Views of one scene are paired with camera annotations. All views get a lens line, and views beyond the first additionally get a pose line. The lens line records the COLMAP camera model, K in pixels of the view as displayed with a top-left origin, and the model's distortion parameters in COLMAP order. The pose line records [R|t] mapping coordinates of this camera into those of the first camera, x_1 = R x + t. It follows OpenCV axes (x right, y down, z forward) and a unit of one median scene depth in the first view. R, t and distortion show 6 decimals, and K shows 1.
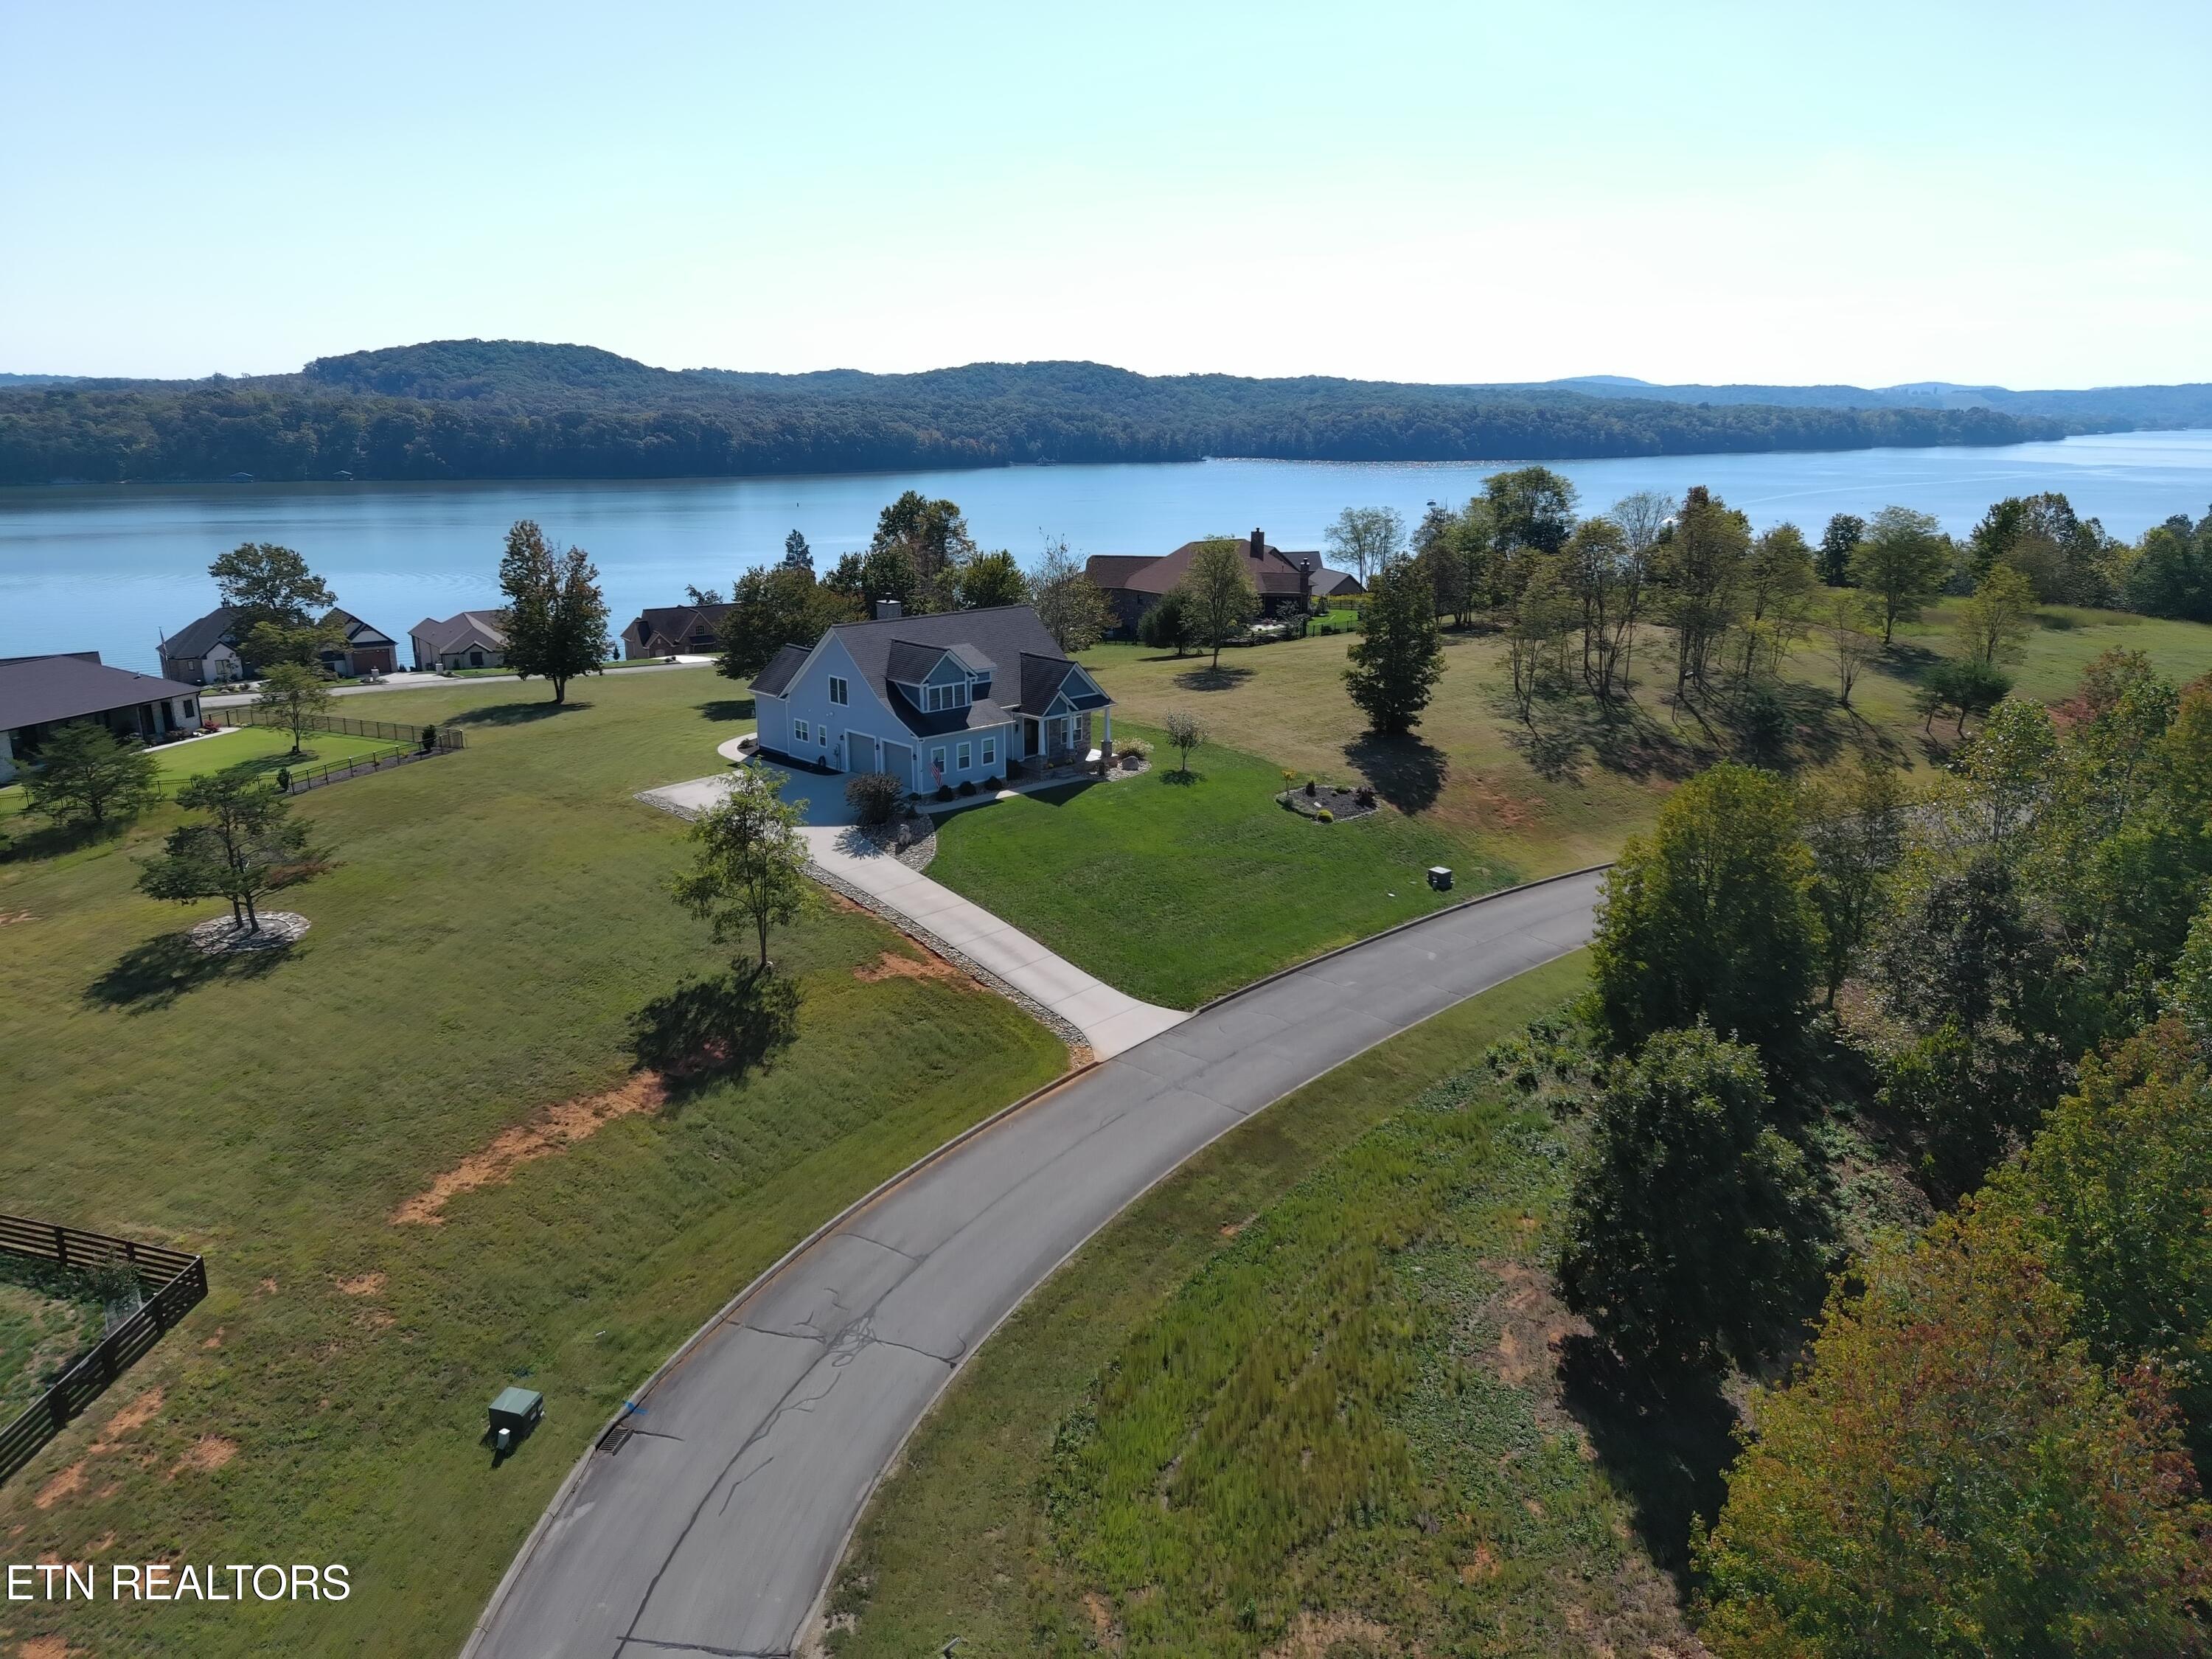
lens RADIAL K [[1501.9, 0, 1106.0], [0, 1501.9, 829.5], [0, 0, 1]] dist [0.031699, -0.032617]
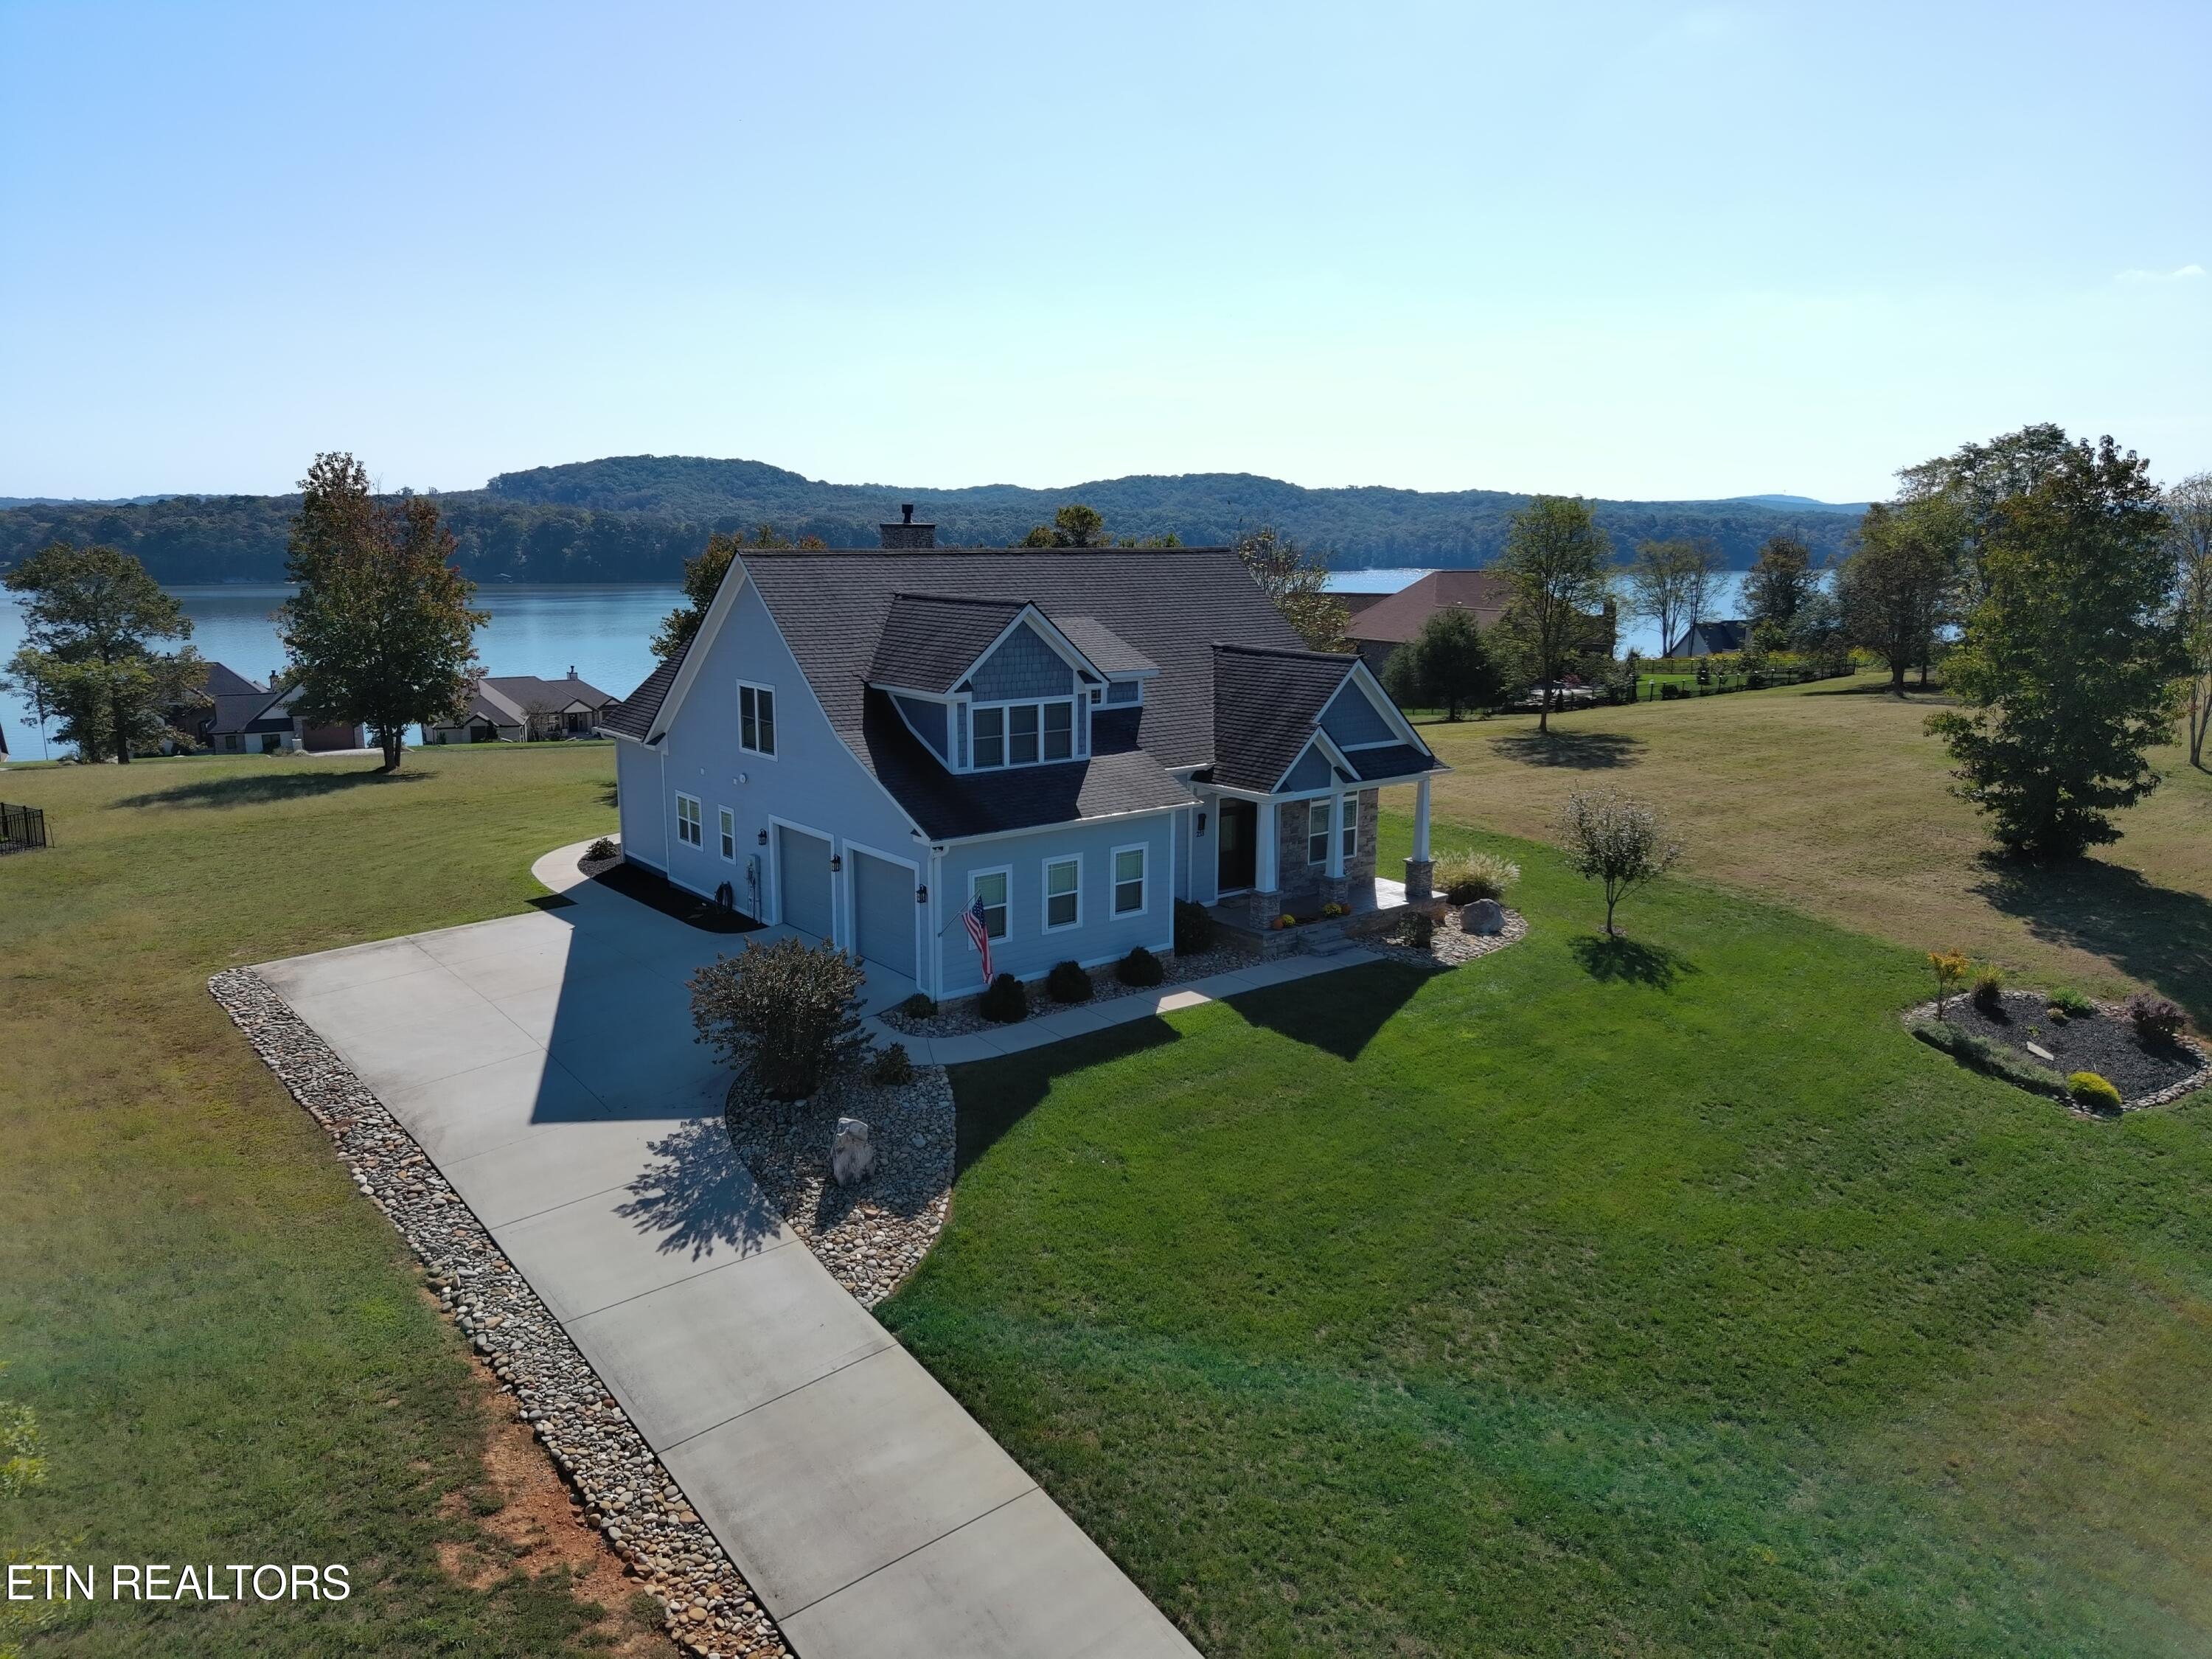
lens RADIAL K [[1497.9, 0, 1106.0], [0, 1497.9, 829.5], [0, 0, 1]] dist [0.036051, -0.040213]
pose [[0.995066, 0.019782, -0.097220, -0.041312], [-0.027142, 0.996816, -0.074976, -0.031431], [0.095427, 0.077245, 0.992435, 0.537018]]
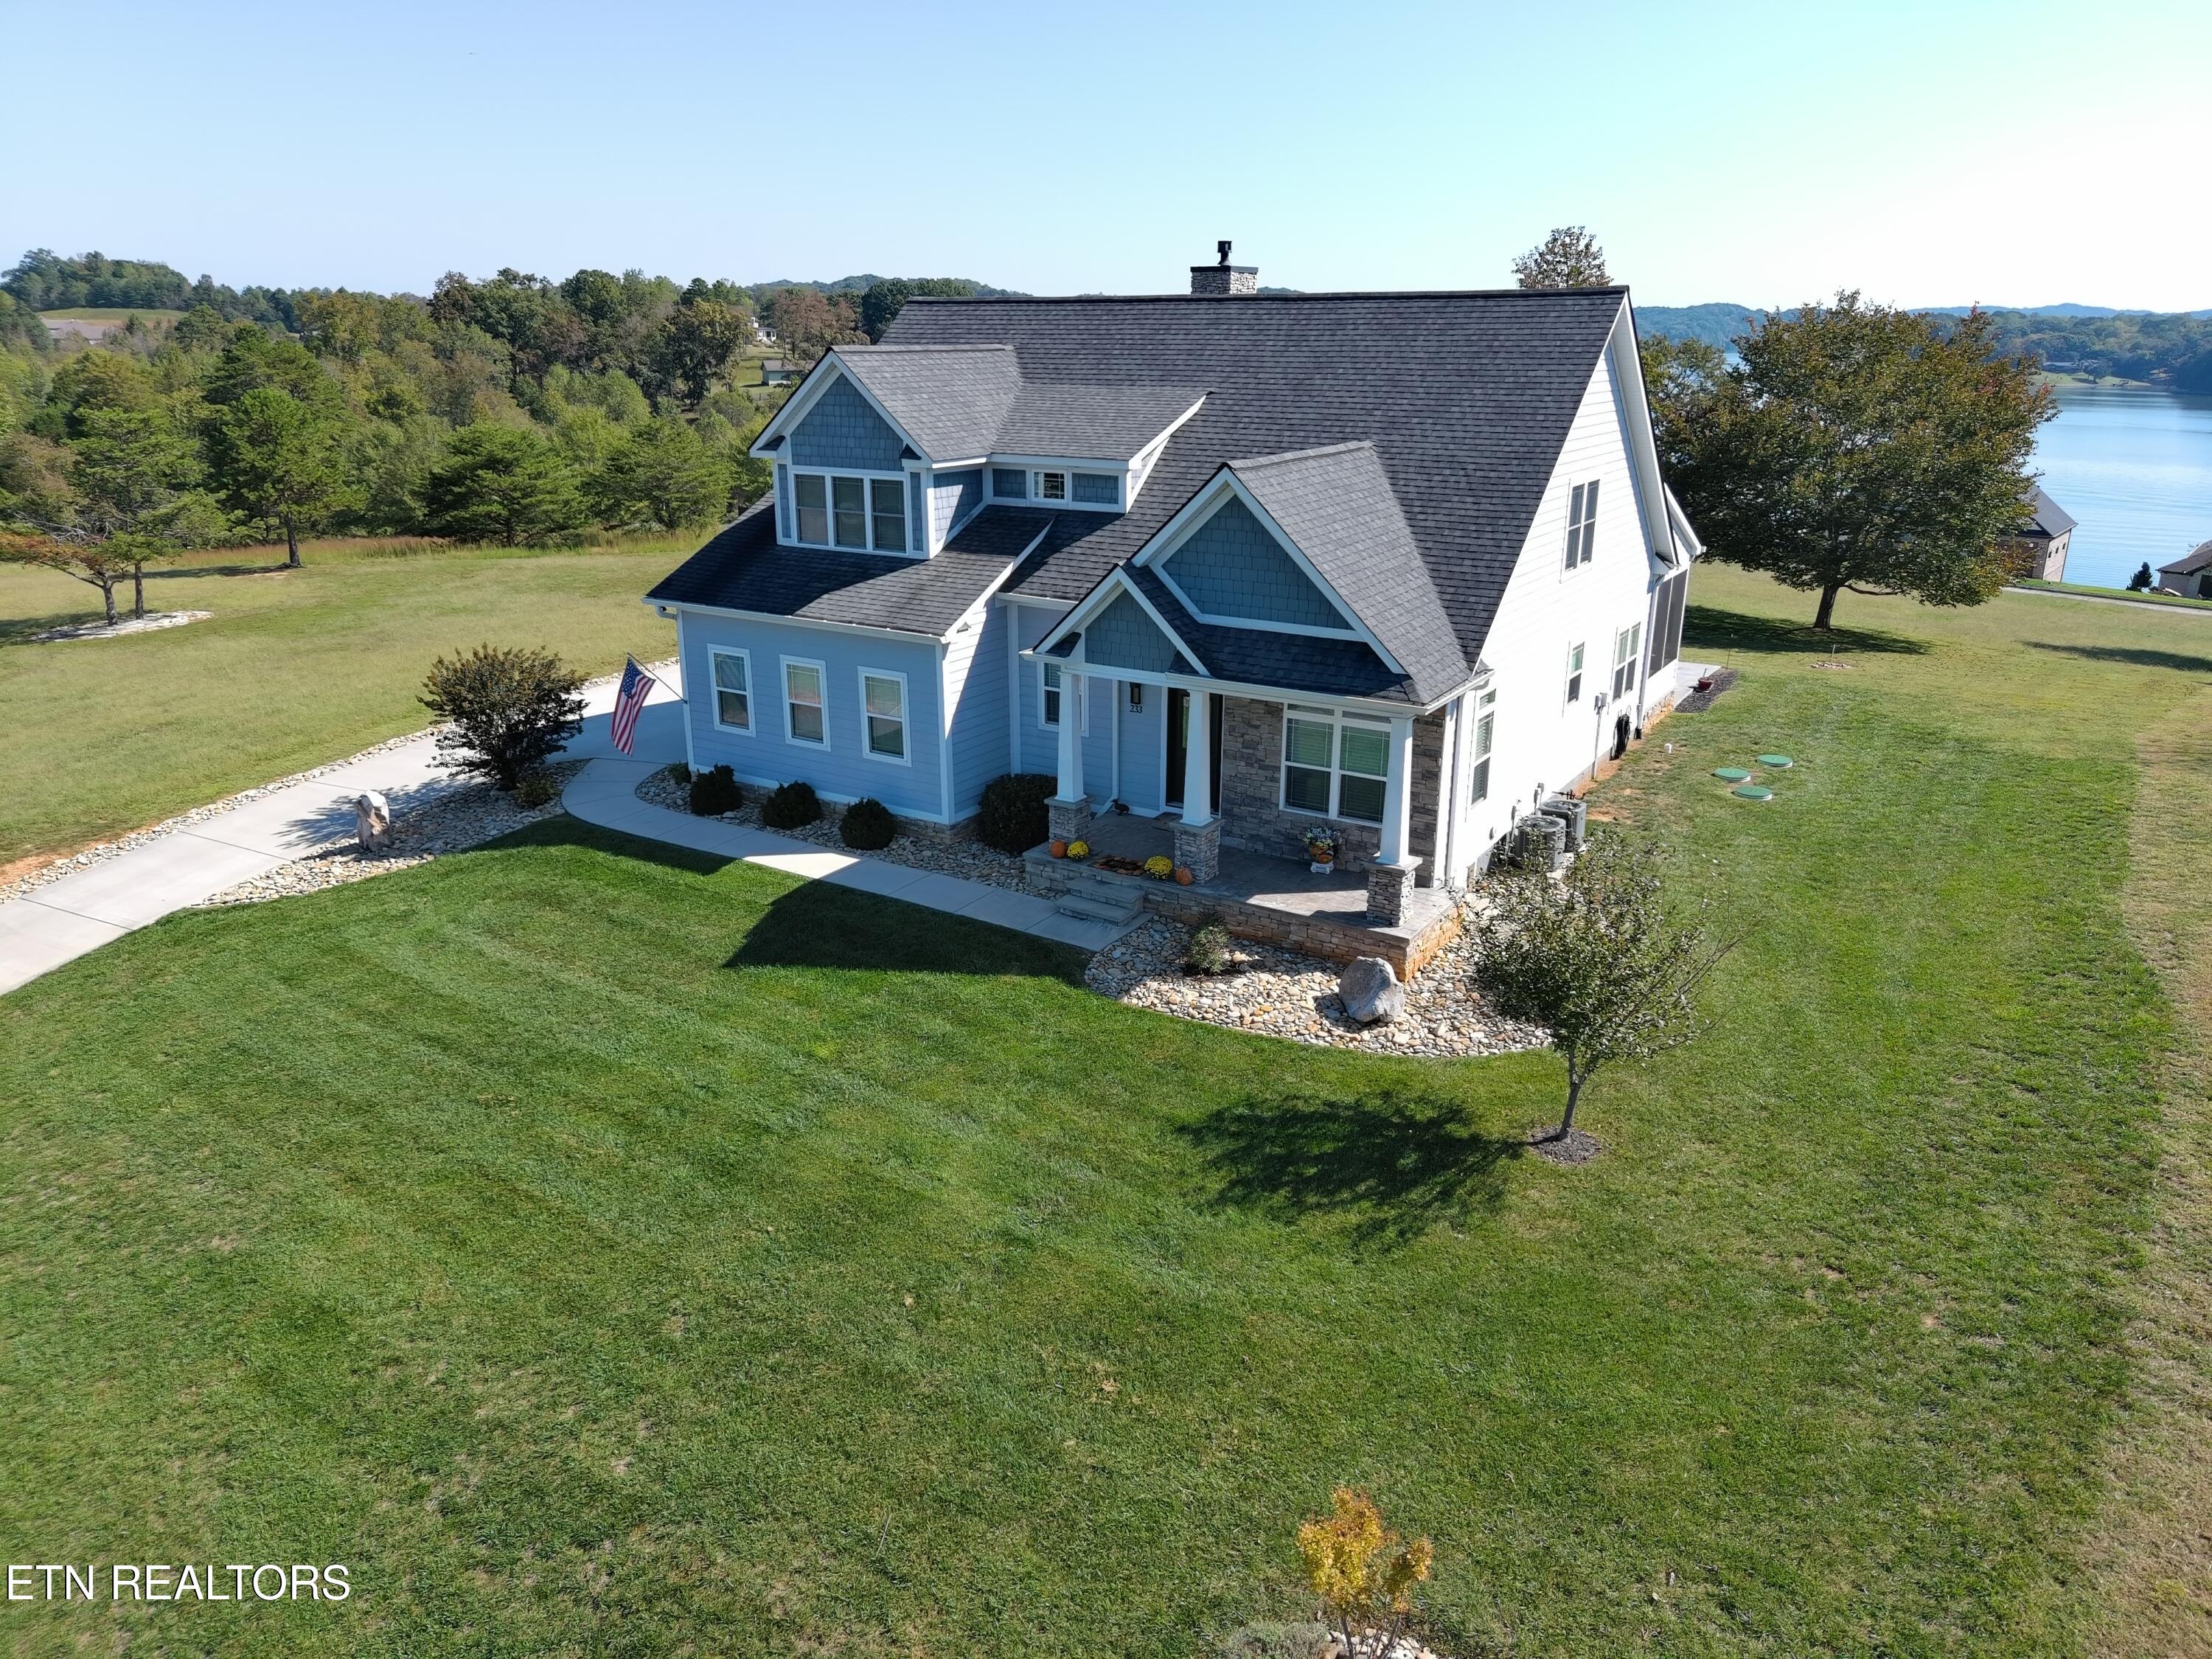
lens RADIAL K [[1501.9, 0, 1106.0], [0, 1501.9, 829.5], [0, 0, 1]] dist [0.031699, -0.032617]
pose [[0.225790, 0.301130, -0.926466, 0.182584], [-0.264366, 0.934278, 0.239240, -0.097529], [0.937619, 0.190908, 0.290559, 0.820924]]
